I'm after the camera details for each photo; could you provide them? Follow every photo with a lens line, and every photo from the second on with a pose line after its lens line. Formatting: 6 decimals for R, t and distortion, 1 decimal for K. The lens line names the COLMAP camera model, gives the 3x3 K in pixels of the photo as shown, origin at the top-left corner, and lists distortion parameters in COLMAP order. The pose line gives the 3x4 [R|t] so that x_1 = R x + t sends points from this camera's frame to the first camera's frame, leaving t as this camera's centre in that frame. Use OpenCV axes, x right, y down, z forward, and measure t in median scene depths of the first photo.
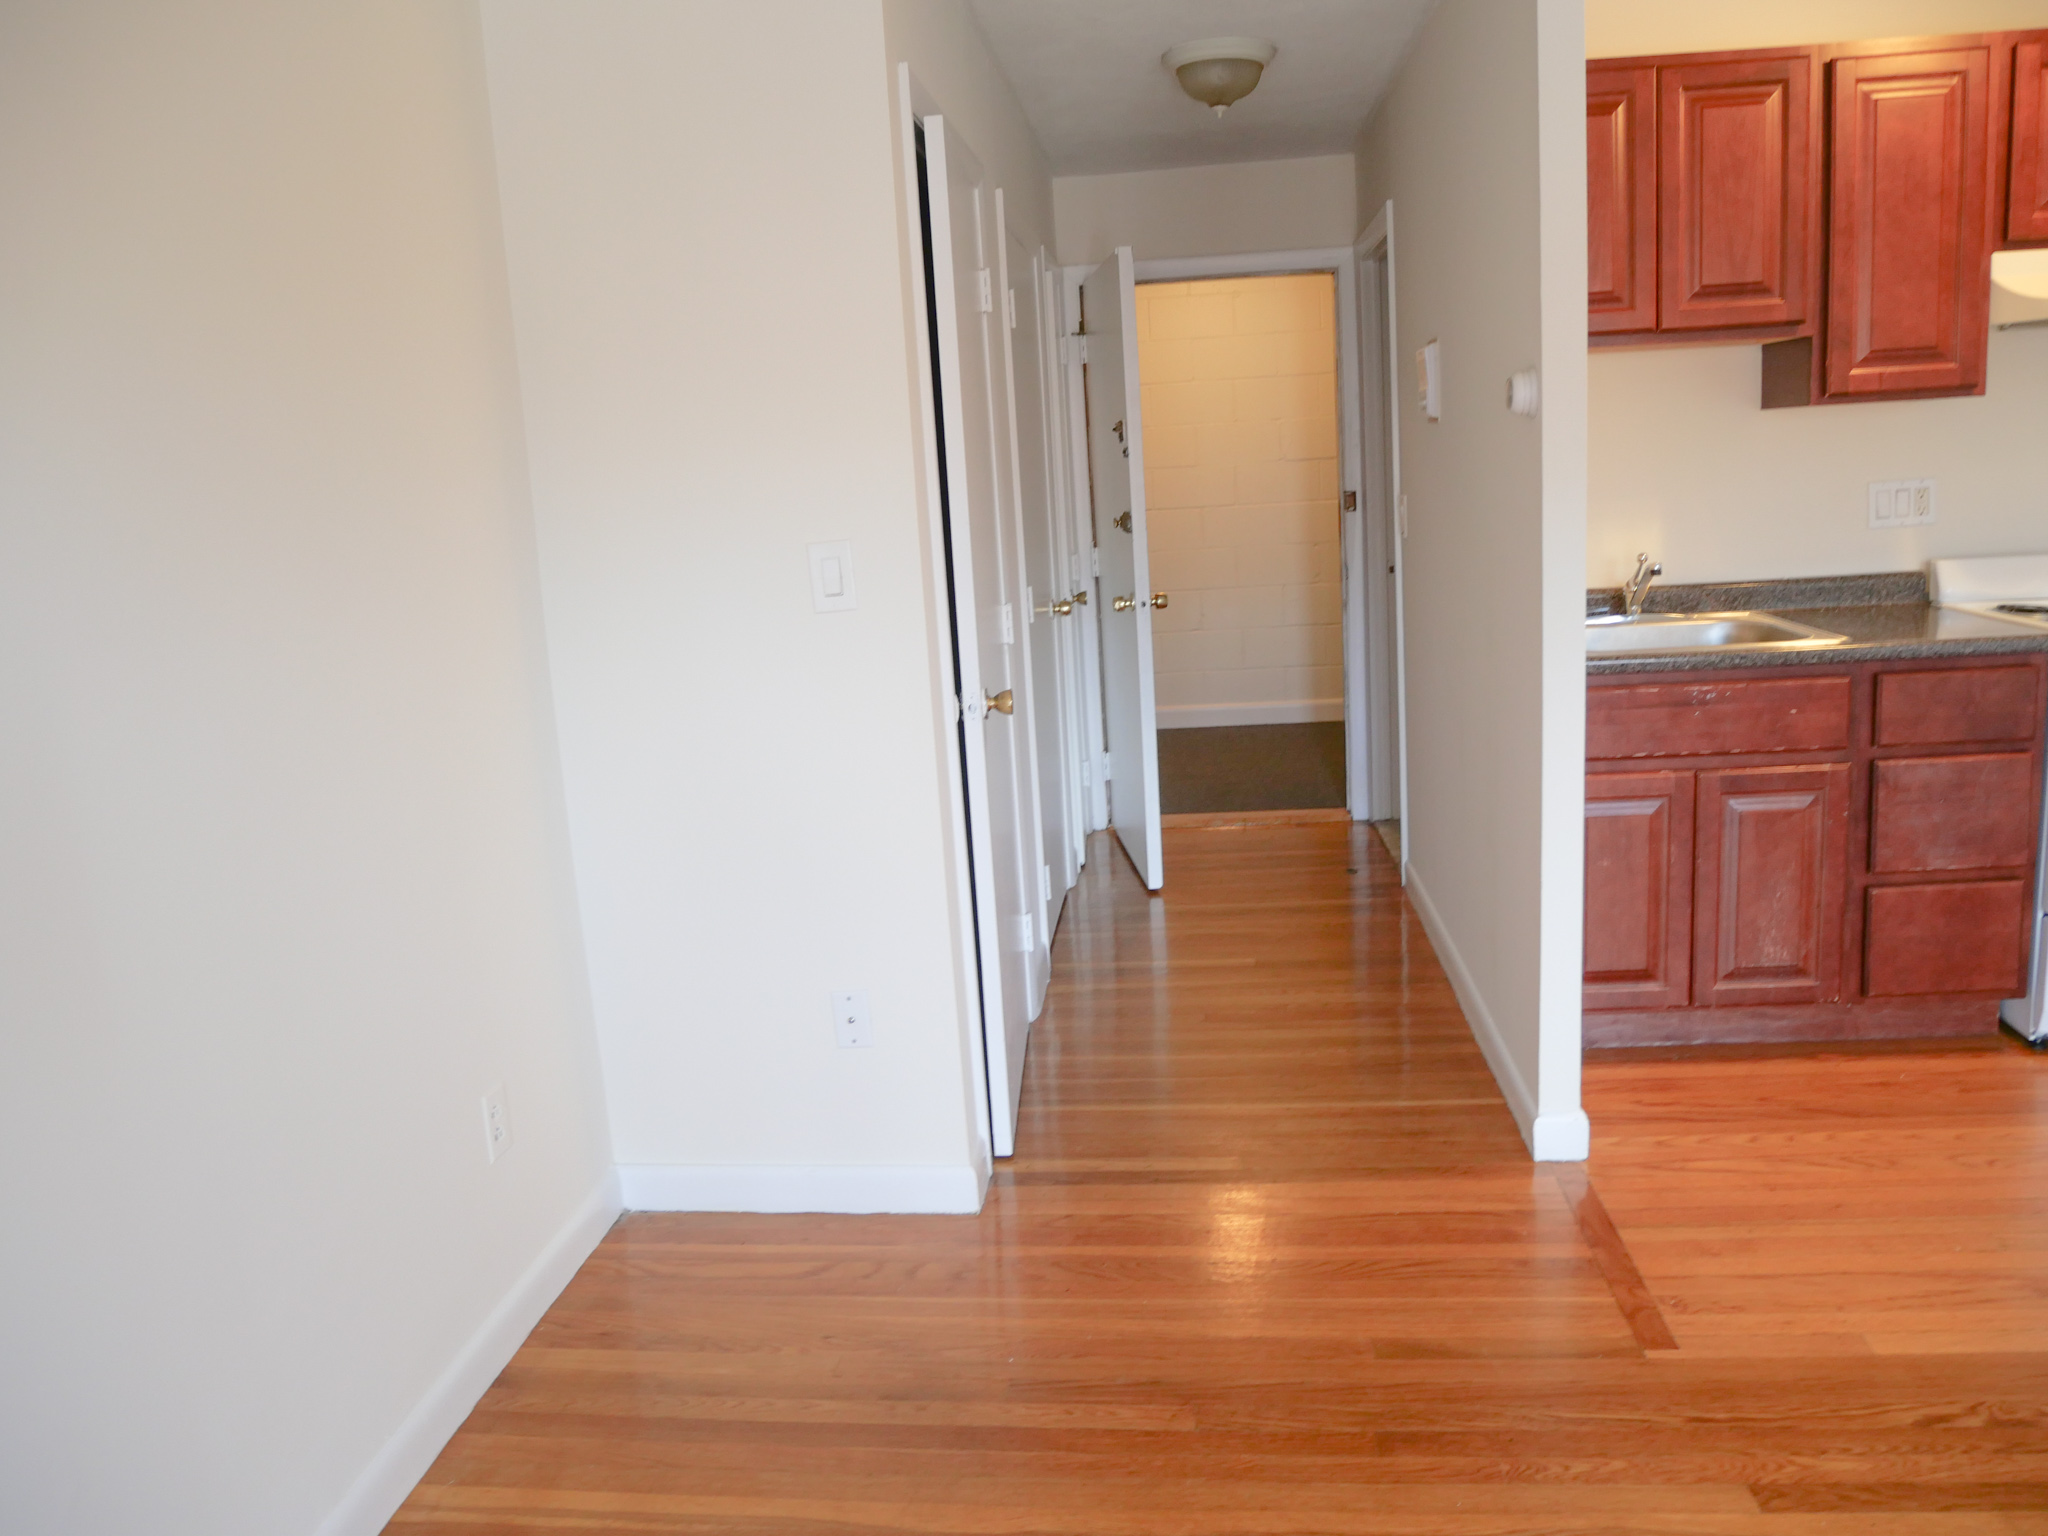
lens RADIAL K [[1501.3, 0, 1023.1], [0, 1501.3, 762.7], [0, 0, 1]] dist [-0.071941, 0.030155]
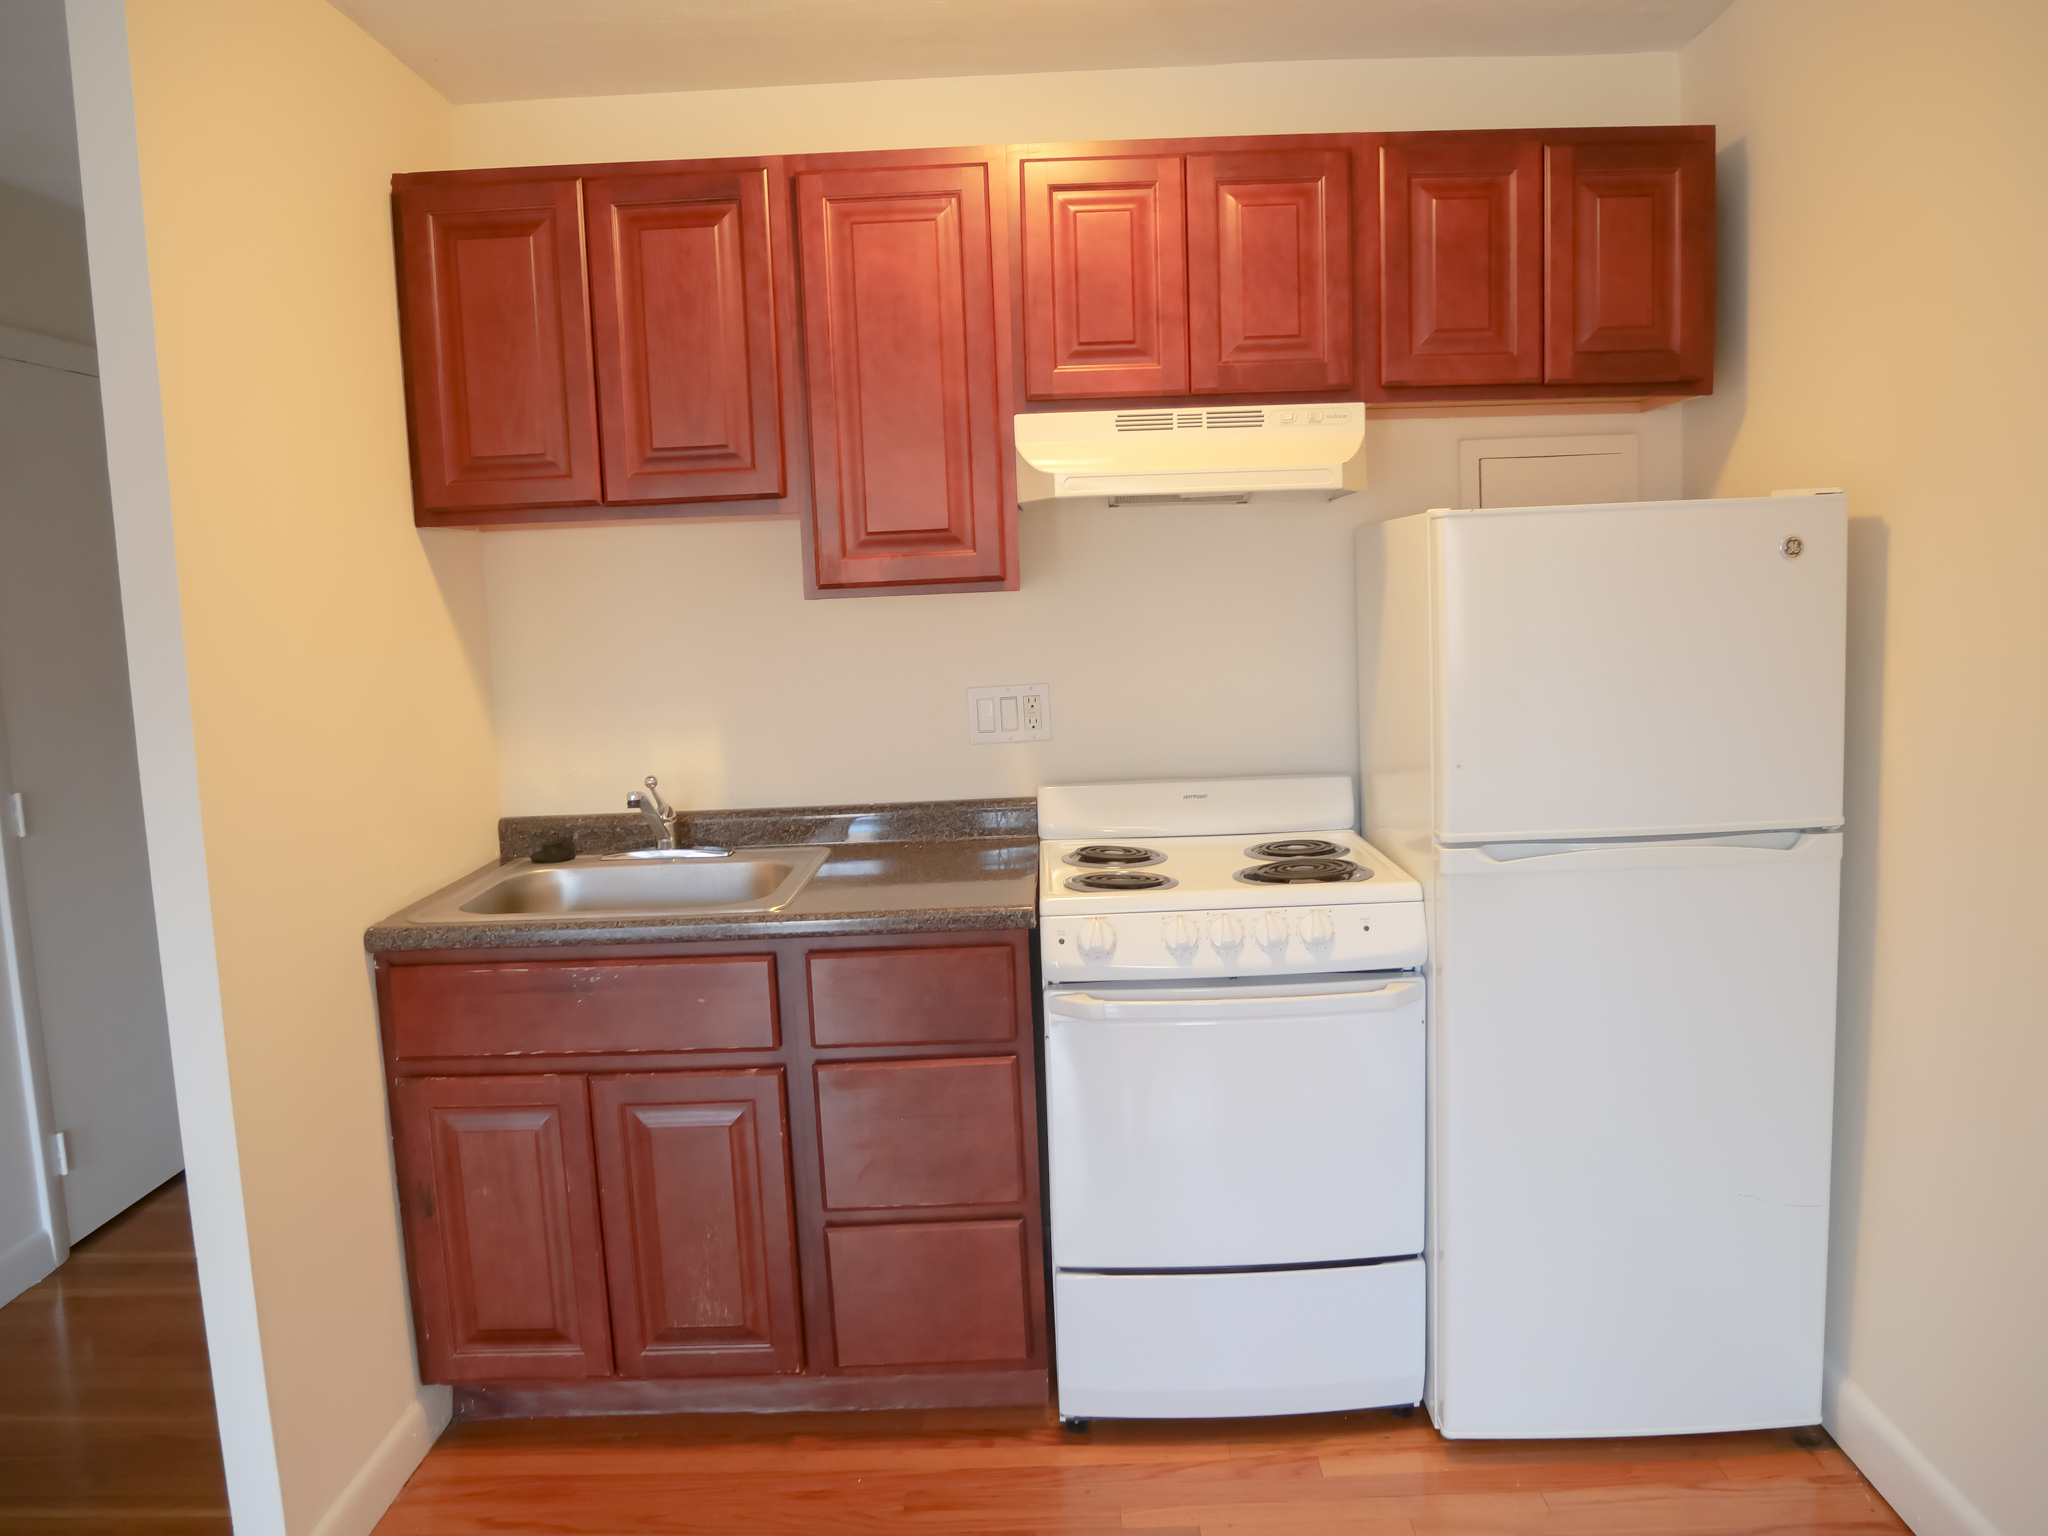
lens RADIAL K [[1501.3, 0, 1023.1], [0, 1501.3, 762.7], [0, 0, 1]] dist [-0.071941, 0.030155]
pose [[0.995346, 0.016216, 0.094989, 0.599535], [-0.008831, 0.996941, -0.077660, -0.097141], [-0.095958, 0.076459, 0.992444, 0.201298]]
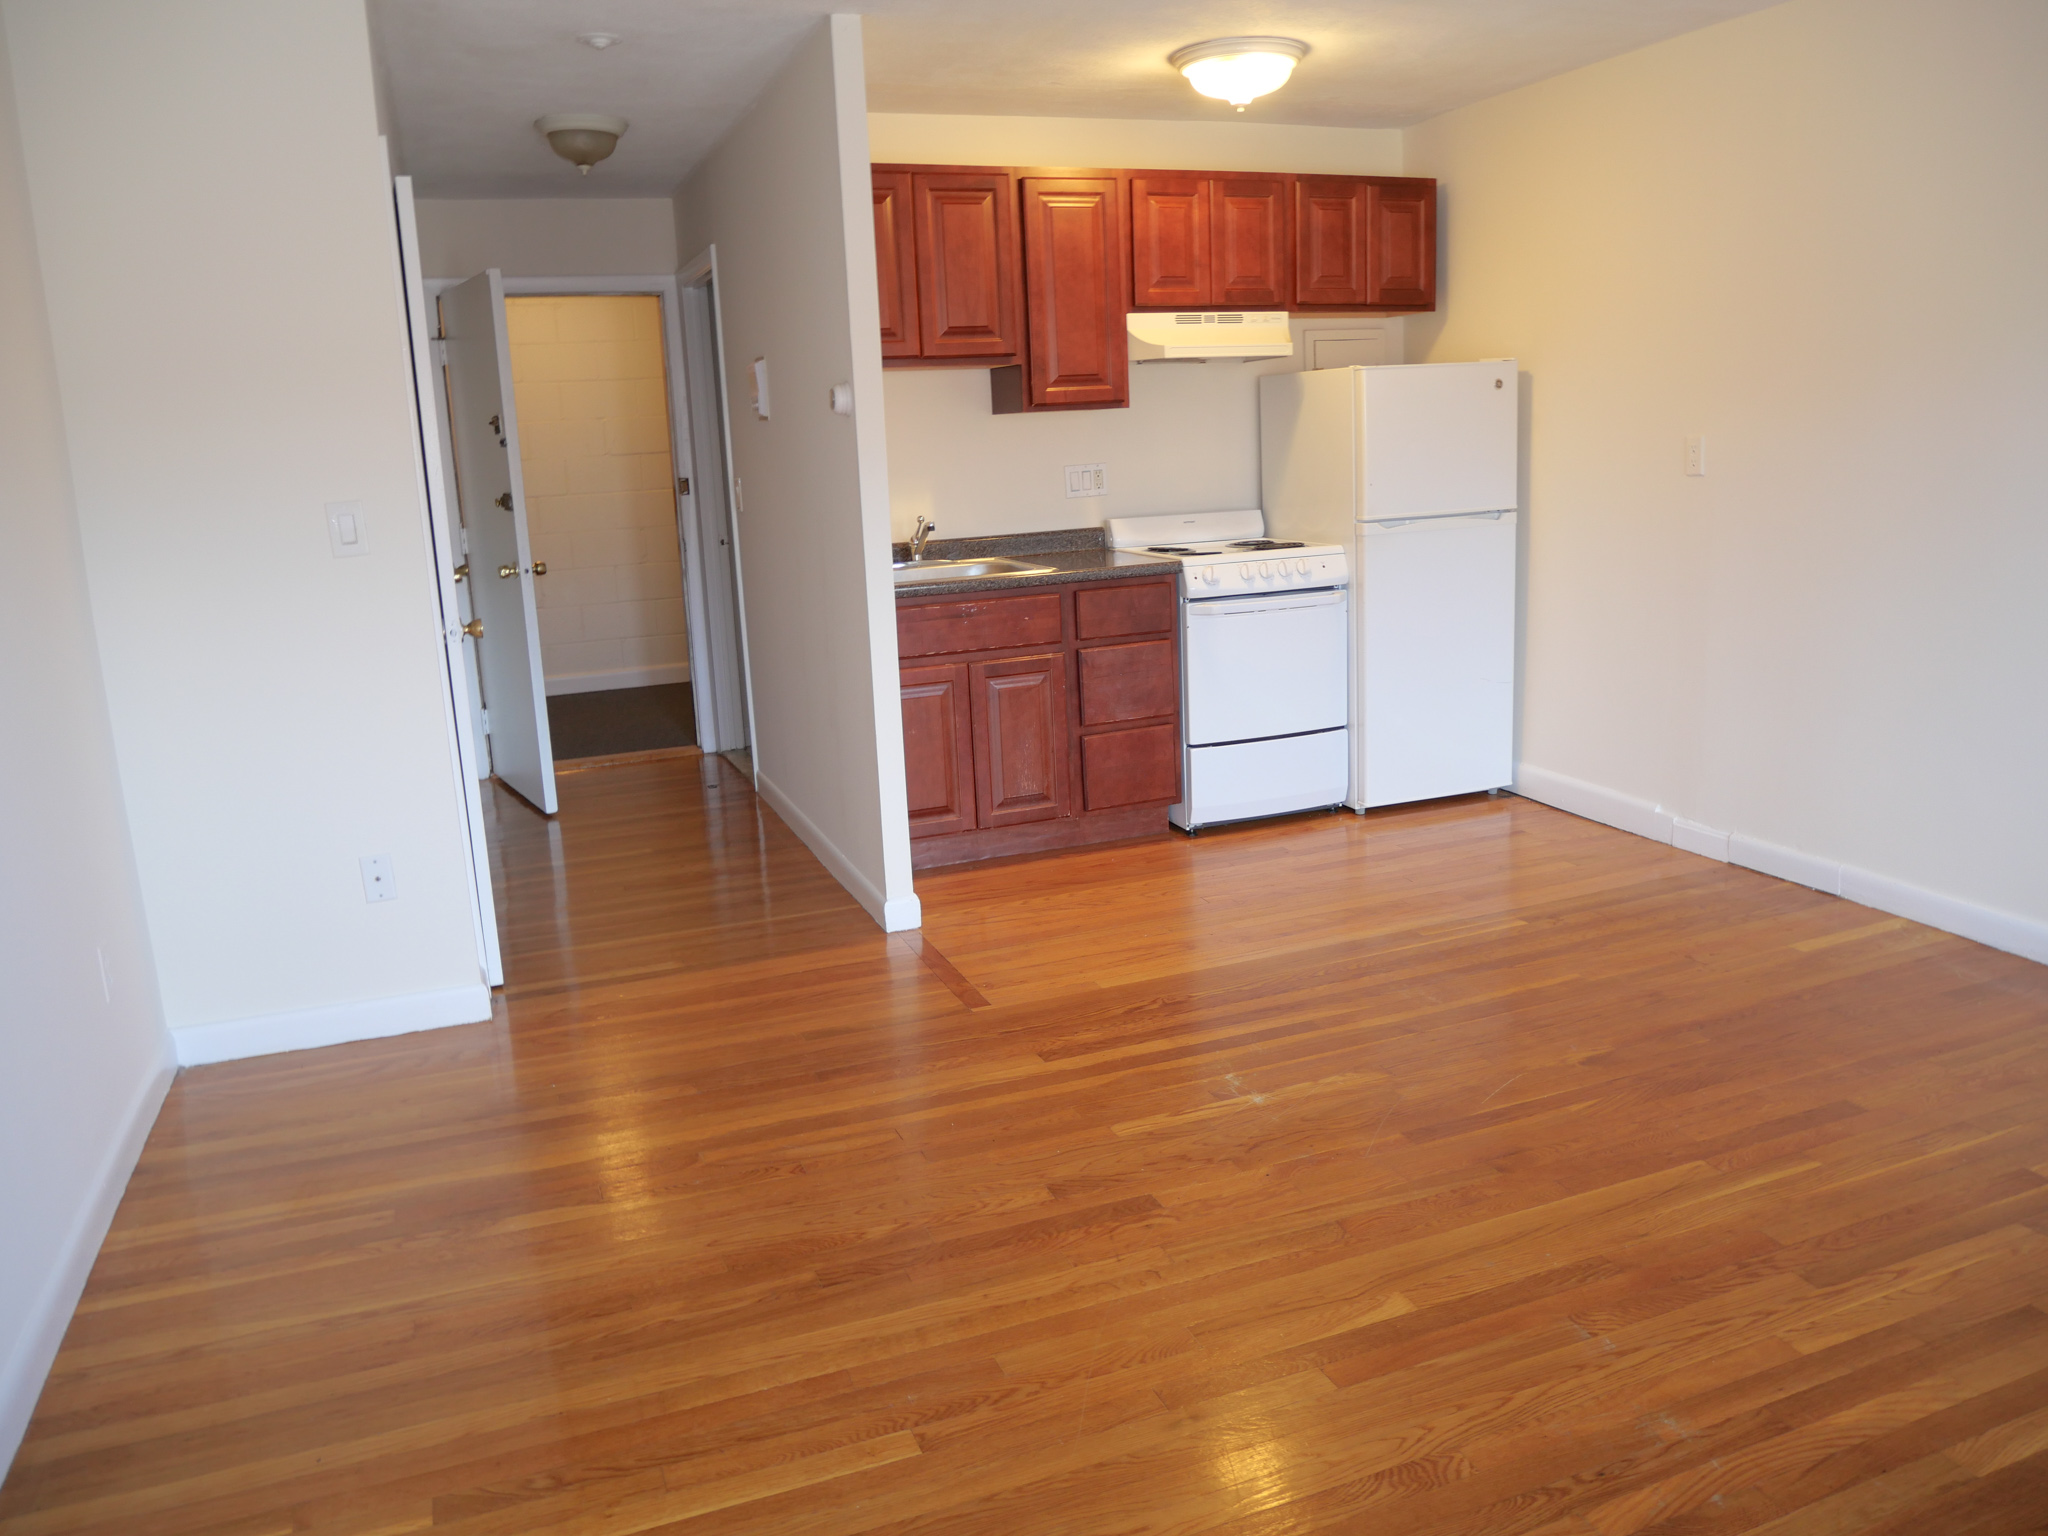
lens RADIAL K [[1501.3, 0, 1023.1], [0, 1501.3, 762.7], [0, 0, 1]] dist [-0.071941, 0.030155]
pose [[0.890048, -0.074116, 0.449801, -0.162803], [0.075457, 0.997037, 0.014975, 0.084264], [-0.449578, 0.020613, 0.893003, -0.328127]]
